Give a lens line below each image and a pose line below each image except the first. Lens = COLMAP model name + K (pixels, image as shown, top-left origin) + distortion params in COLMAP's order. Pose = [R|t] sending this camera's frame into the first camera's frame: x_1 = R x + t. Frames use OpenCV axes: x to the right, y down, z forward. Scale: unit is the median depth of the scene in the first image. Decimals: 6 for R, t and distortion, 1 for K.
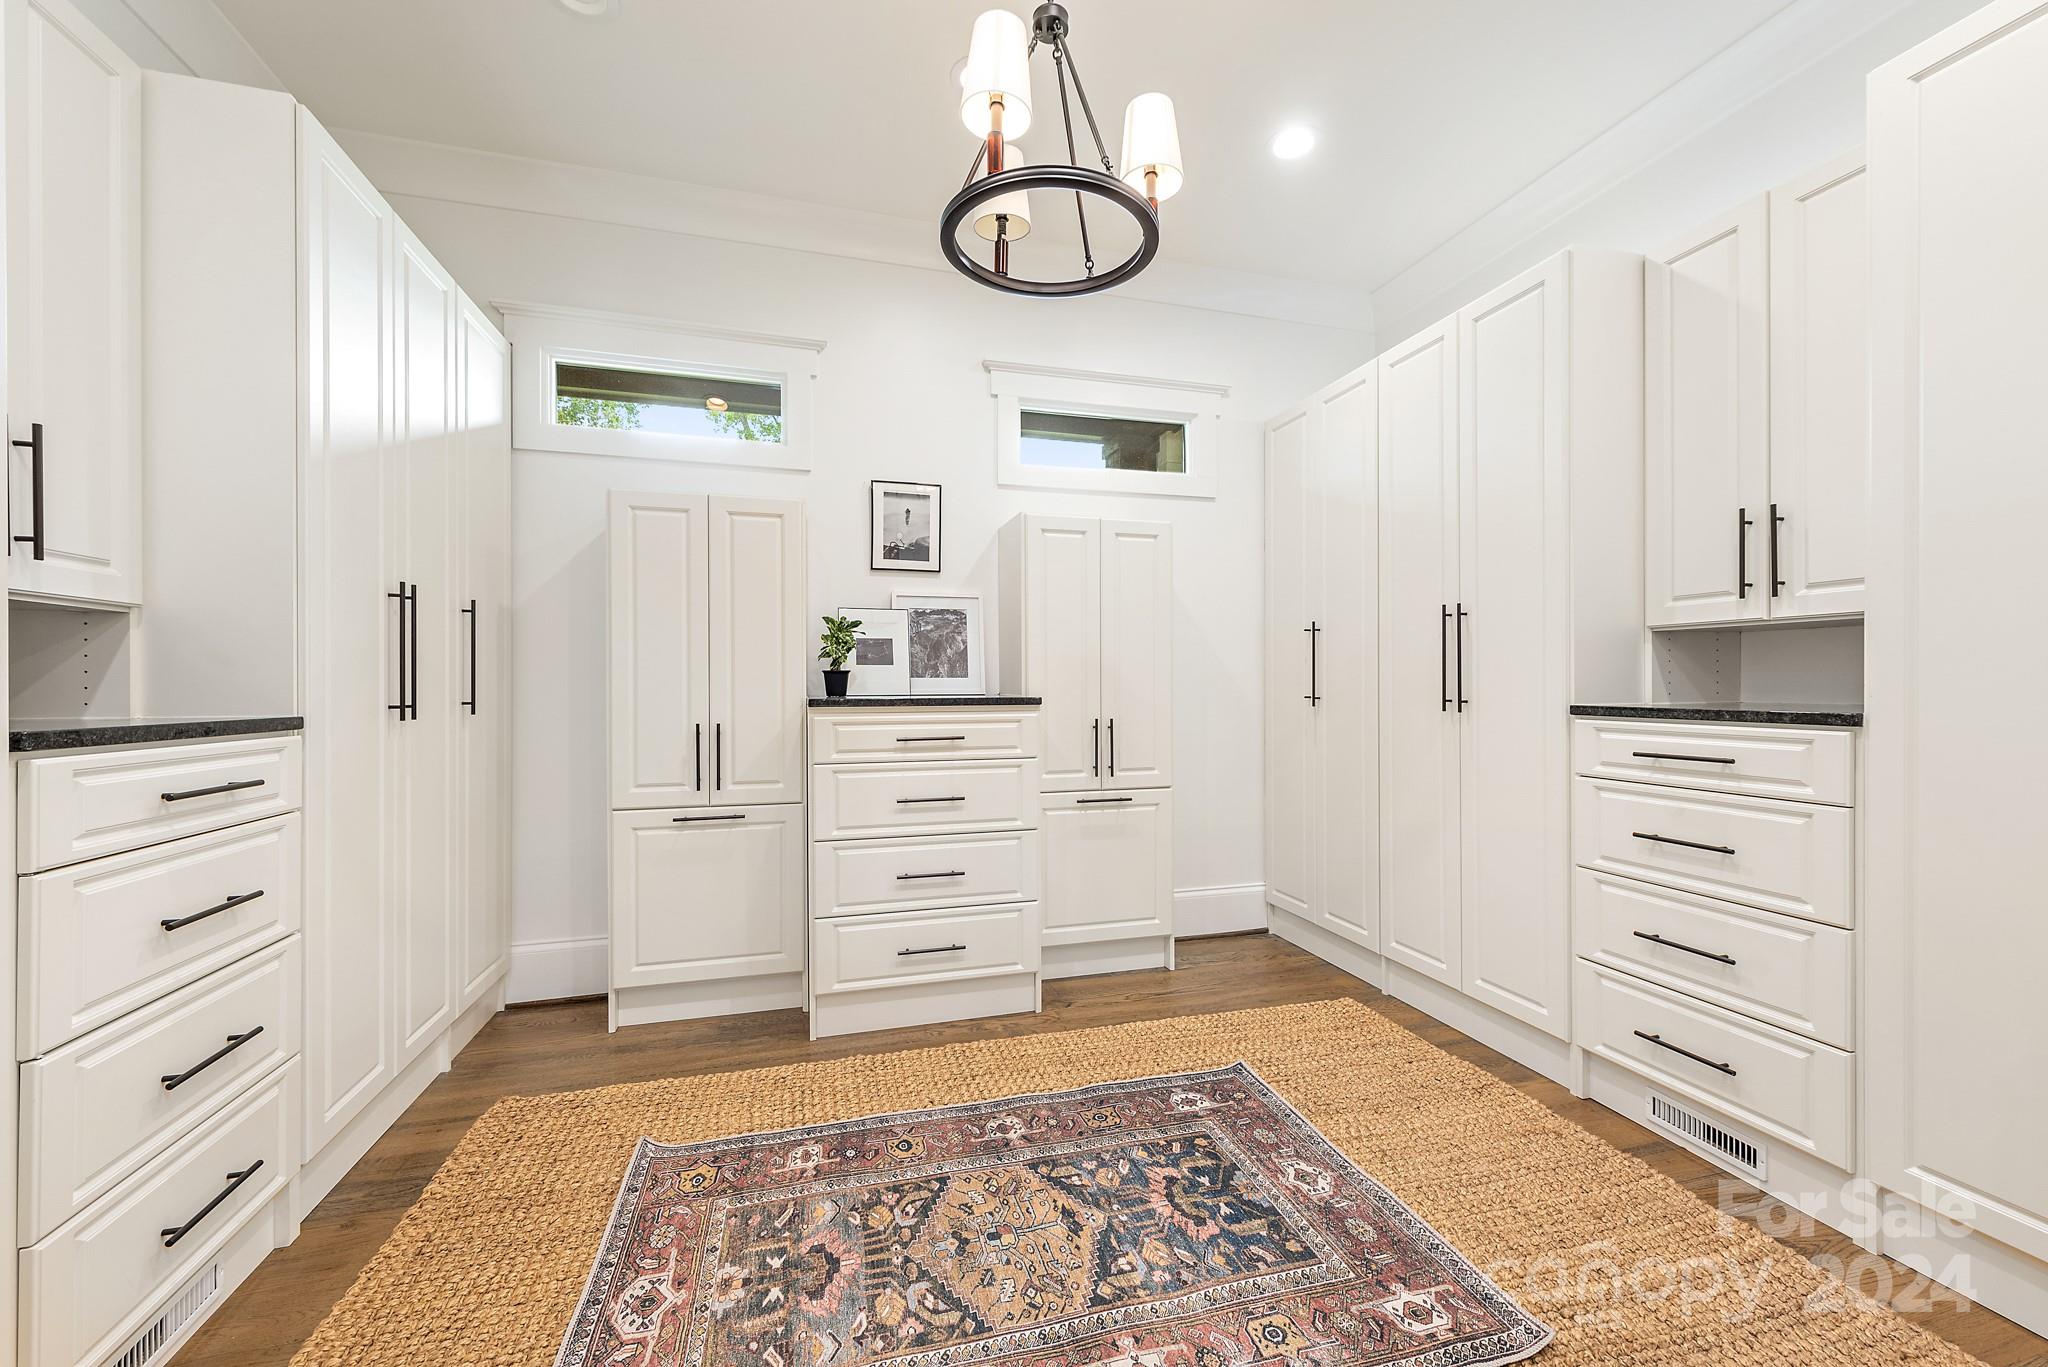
lens RADIAL K [[799.2, 0, 1026.0], [0, 799.2, 688.7], [0, 0, 1]] dist [0.010145, -0.000971]
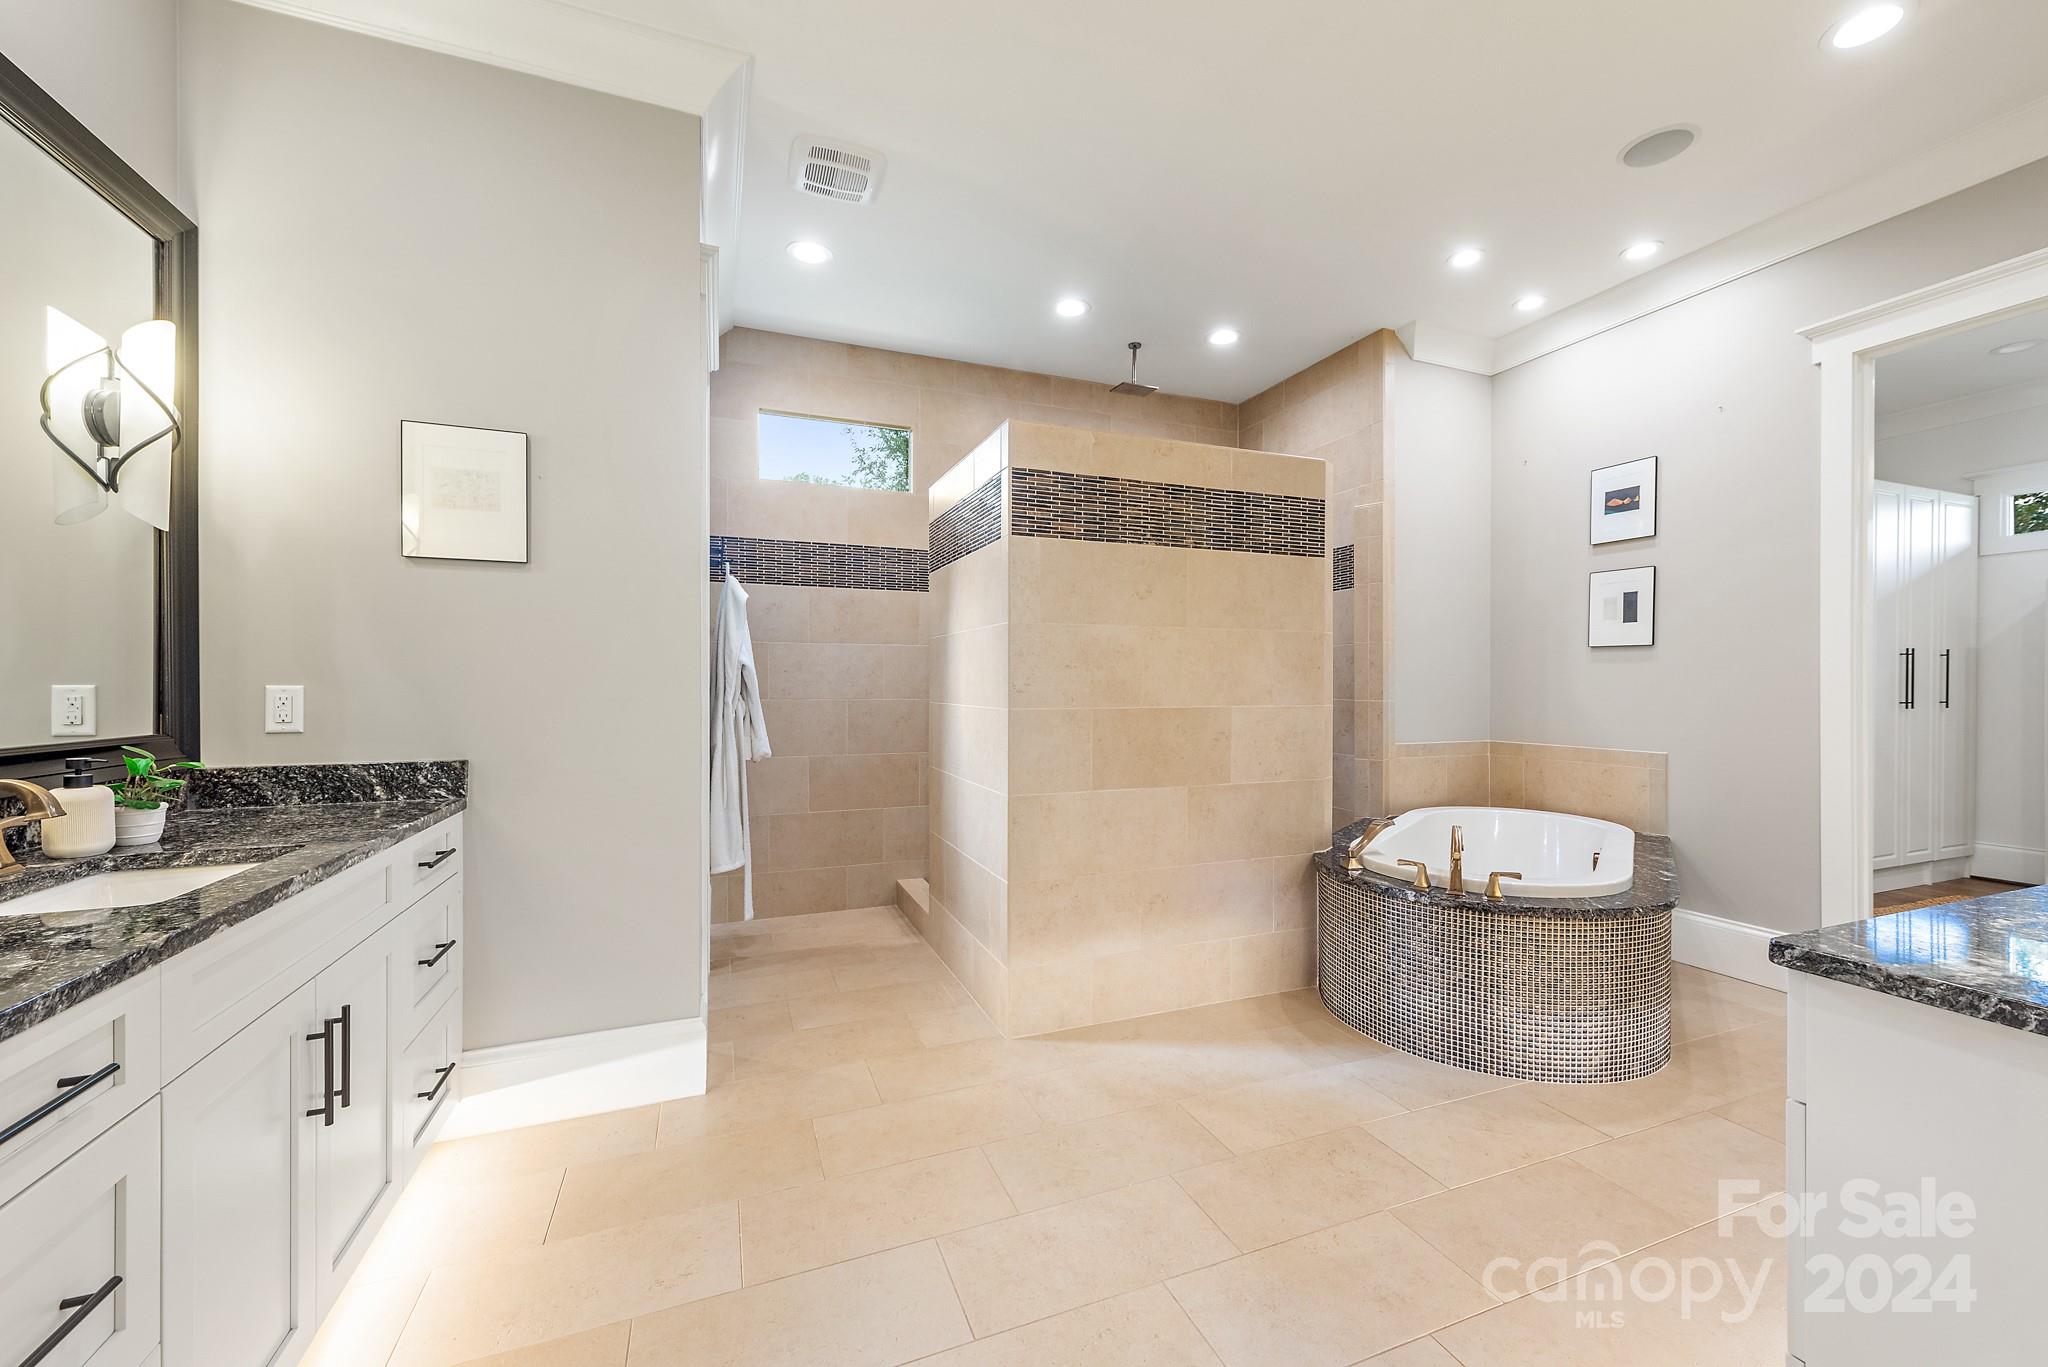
lens RADIAL K [[799.2, 0, 1034.3], [0, 799.2, 690.3], [0, 0, 1]] dist [0.010145, -0.000971]
pose [[0.109655, 0.007822, -0.993939, 0.883179], [-0.004622, 0.999962, 0.007360, -0.013218], [0.993959, 0.003787, 0.109687, -1.229676]]
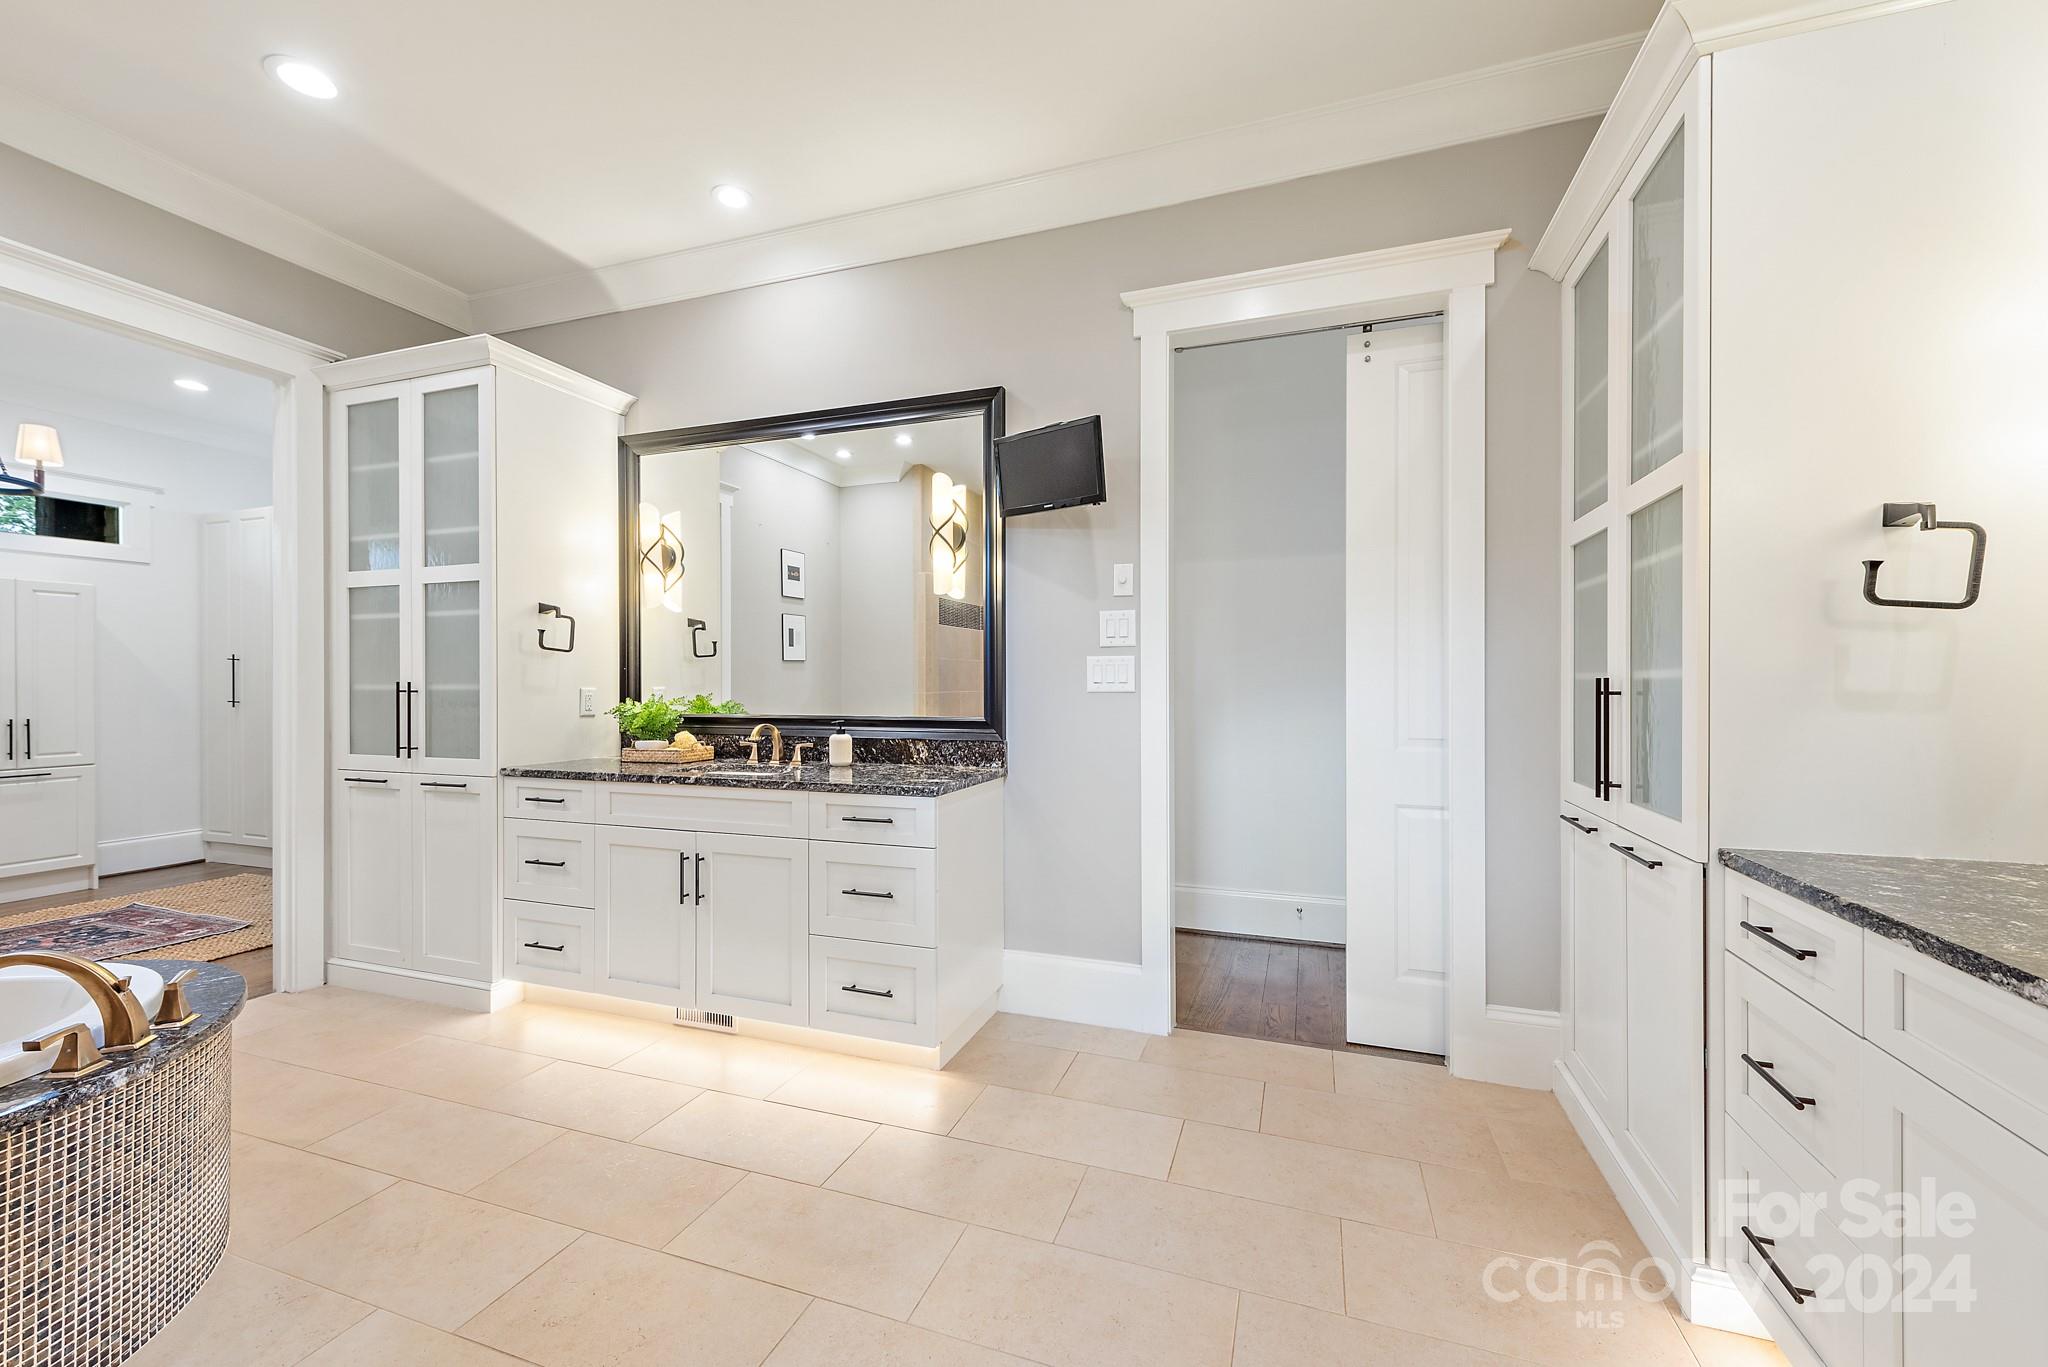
lens RADIAL K [[799.2, 0, 1023.9], [0, 799.2, 688.1], [0, 0, 1]] dist [0.010145, -0.000971]
pose [[0.581411, 0.002135, 0.813607, -0.039705], [0.000029, 0.999997, -0.002645, -0.014040], [-0.813610, 0.001562, 0.581409, -1.443995]]
